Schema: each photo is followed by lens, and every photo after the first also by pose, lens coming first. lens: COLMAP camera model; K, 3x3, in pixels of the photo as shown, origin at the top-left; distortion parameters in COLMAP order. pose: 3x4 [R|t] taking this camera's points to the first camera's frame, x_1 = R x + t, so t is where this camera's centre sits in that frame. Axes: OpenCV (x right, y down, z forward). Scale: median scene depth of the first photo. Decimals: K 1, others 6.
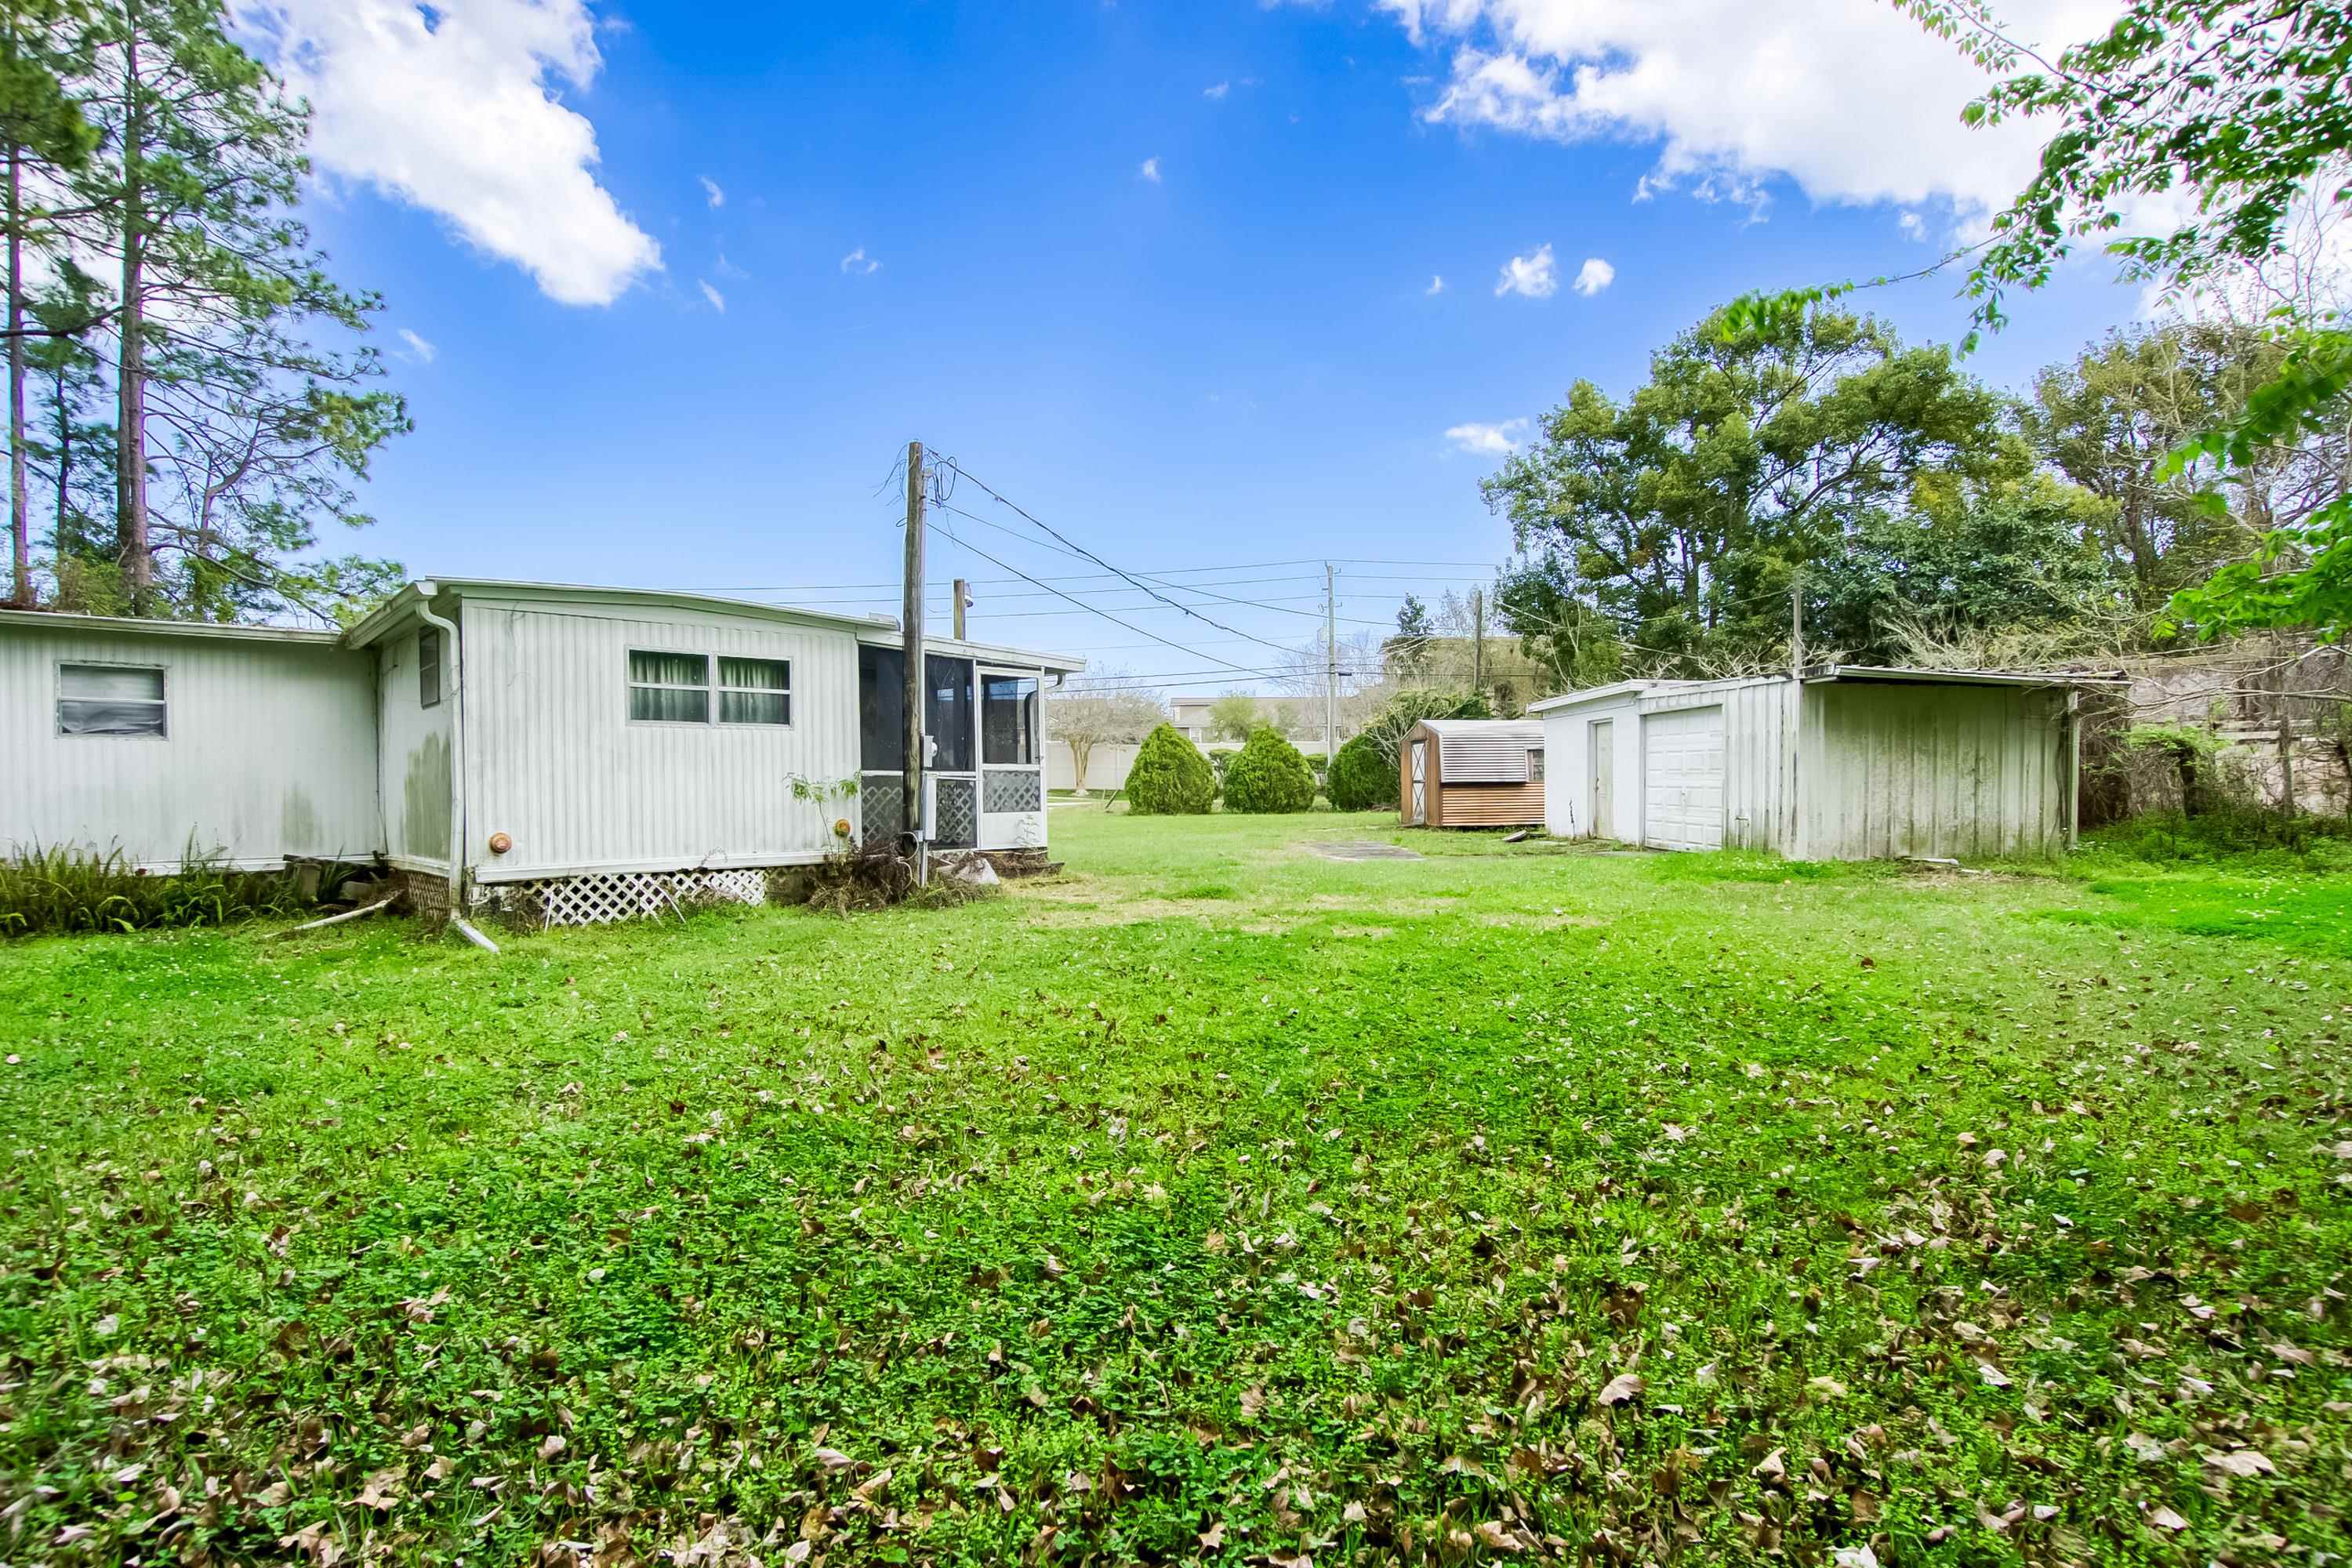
lens RADIAL K [[1114.6, 0, 1176.0], [0, 1114.6, 784.0], [0, 0, 1]] dist [-0.046409, 0.020434]
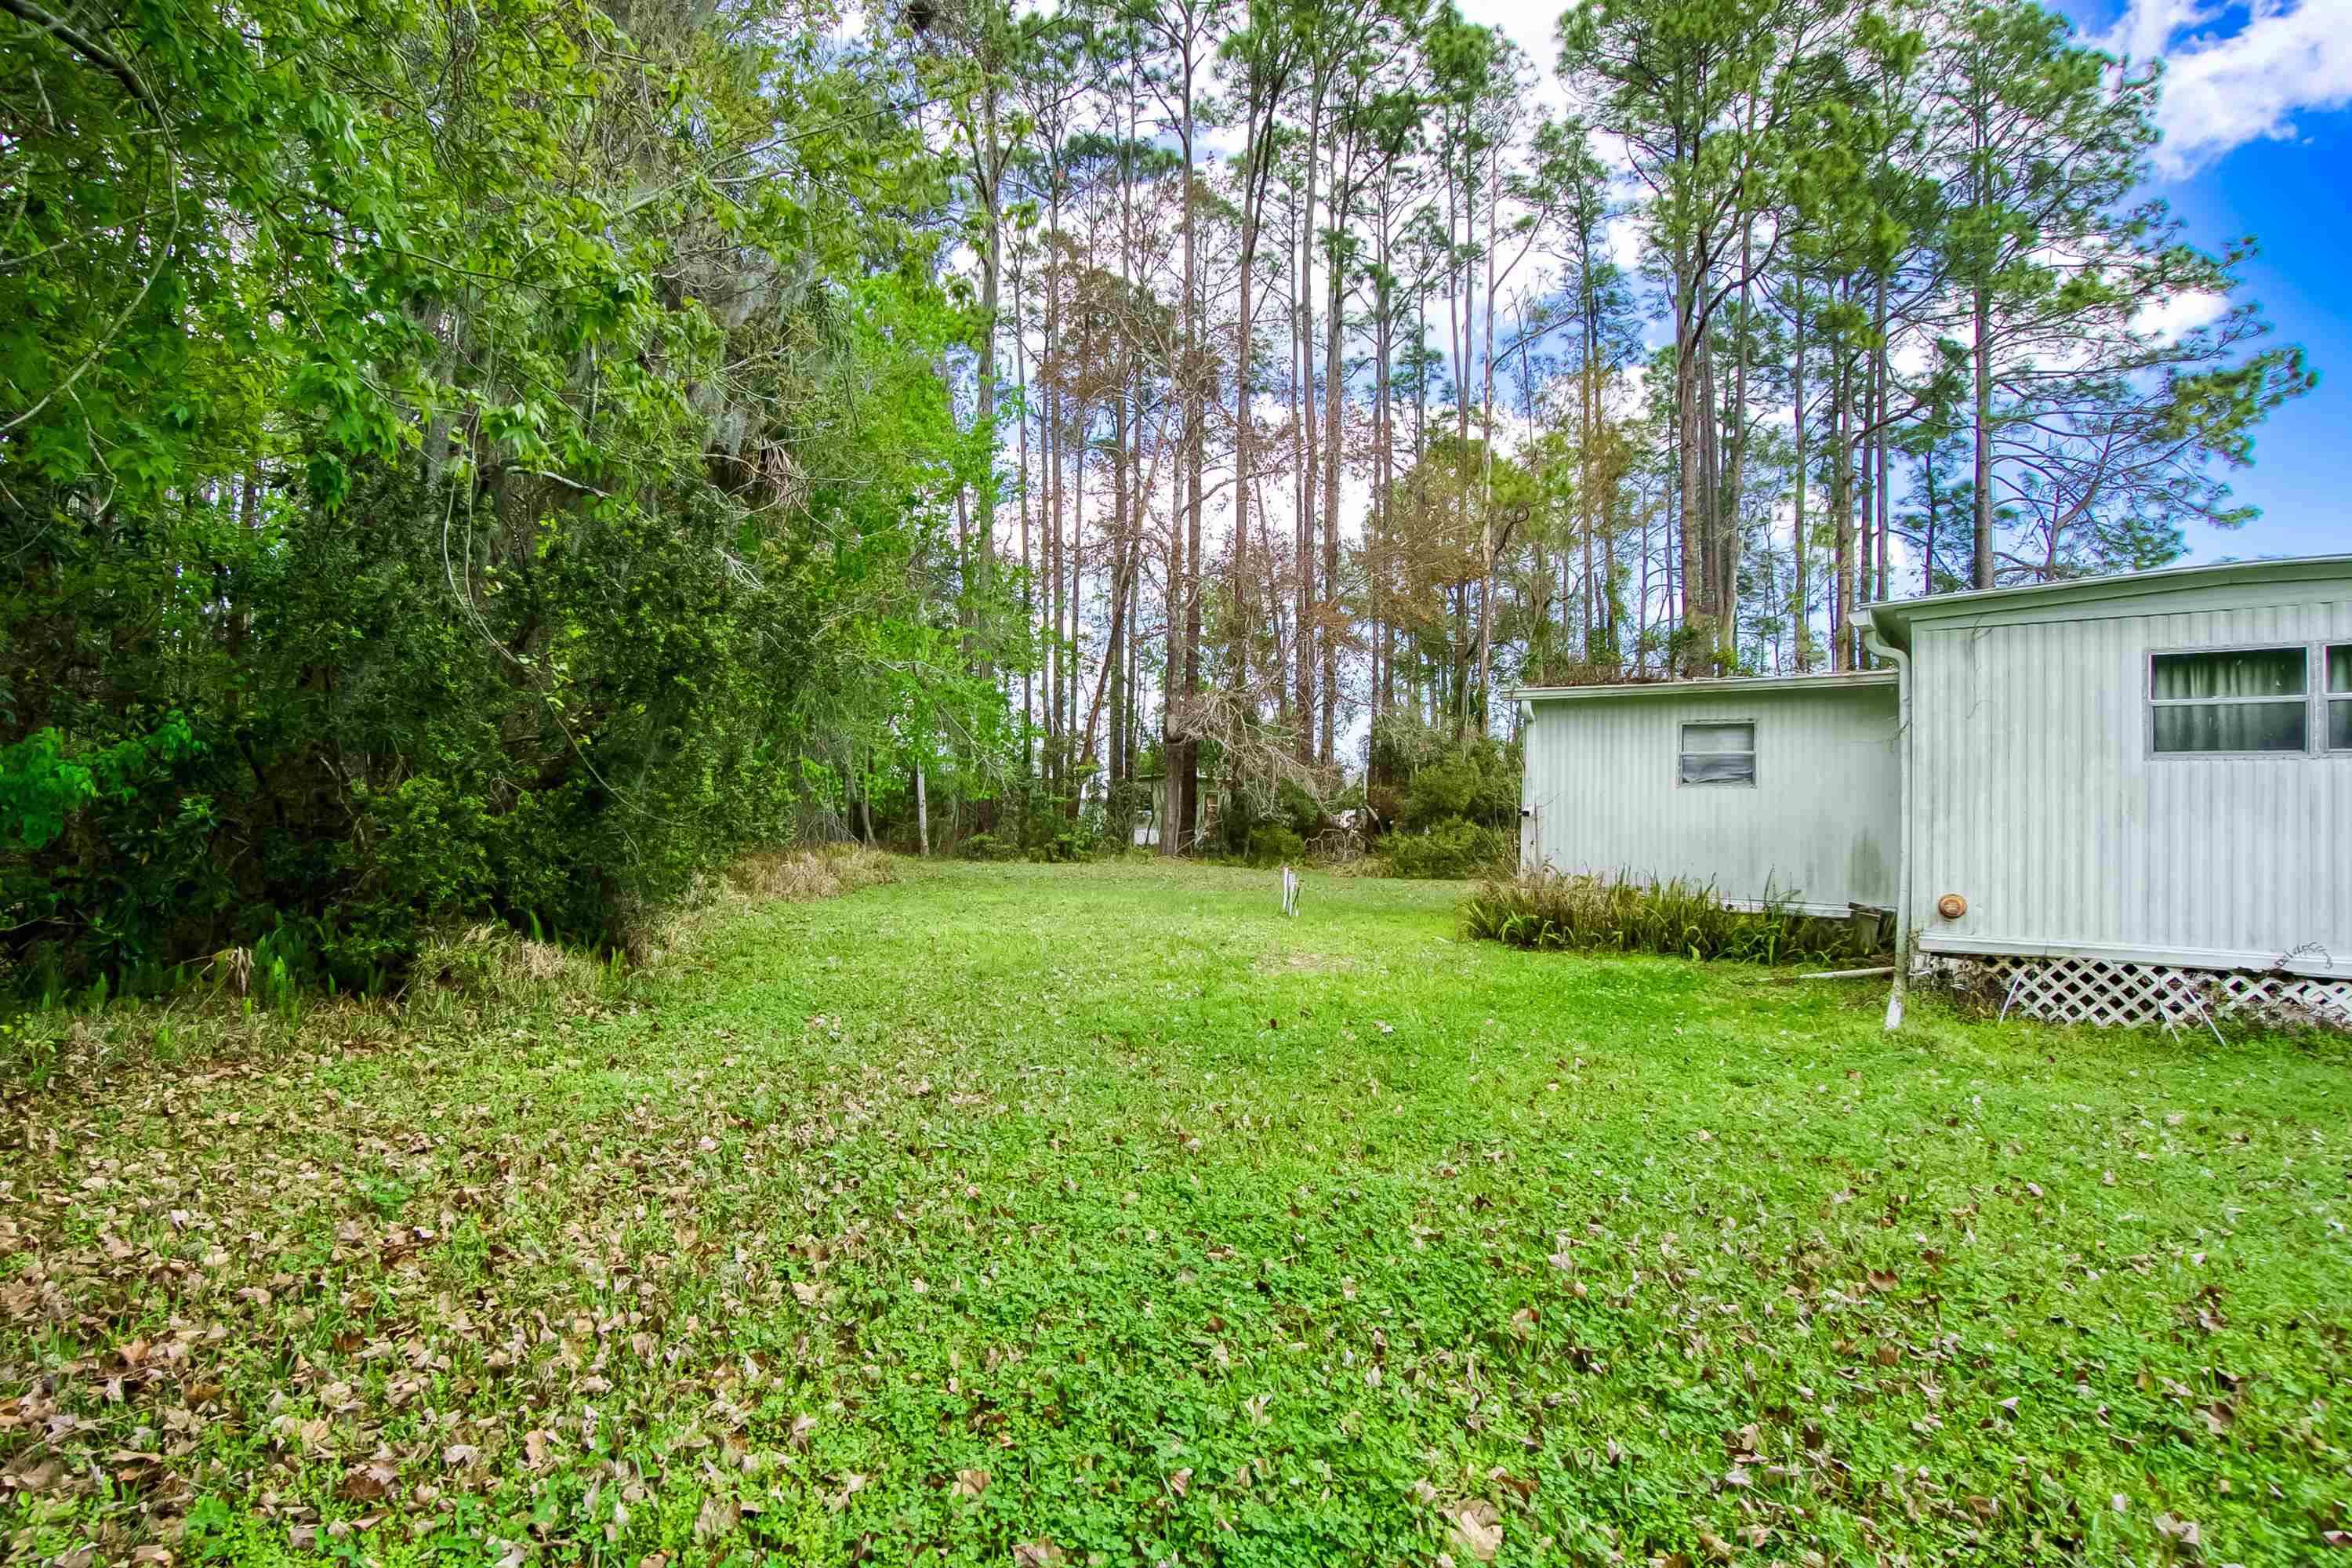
lens RADIAL K [[1243.6, 0, 1151.2], [0, 1243.6, 777.2], [0, 0, 1]] dist [-0.060014, 0.032017]
pose [[0.123653, -0.021726, -0.992088, 0.177736], [-0.021147, 0.999476, -0.024524, -0.006794], [0.992100, 0.024012, 0.123129, 0.209875]]
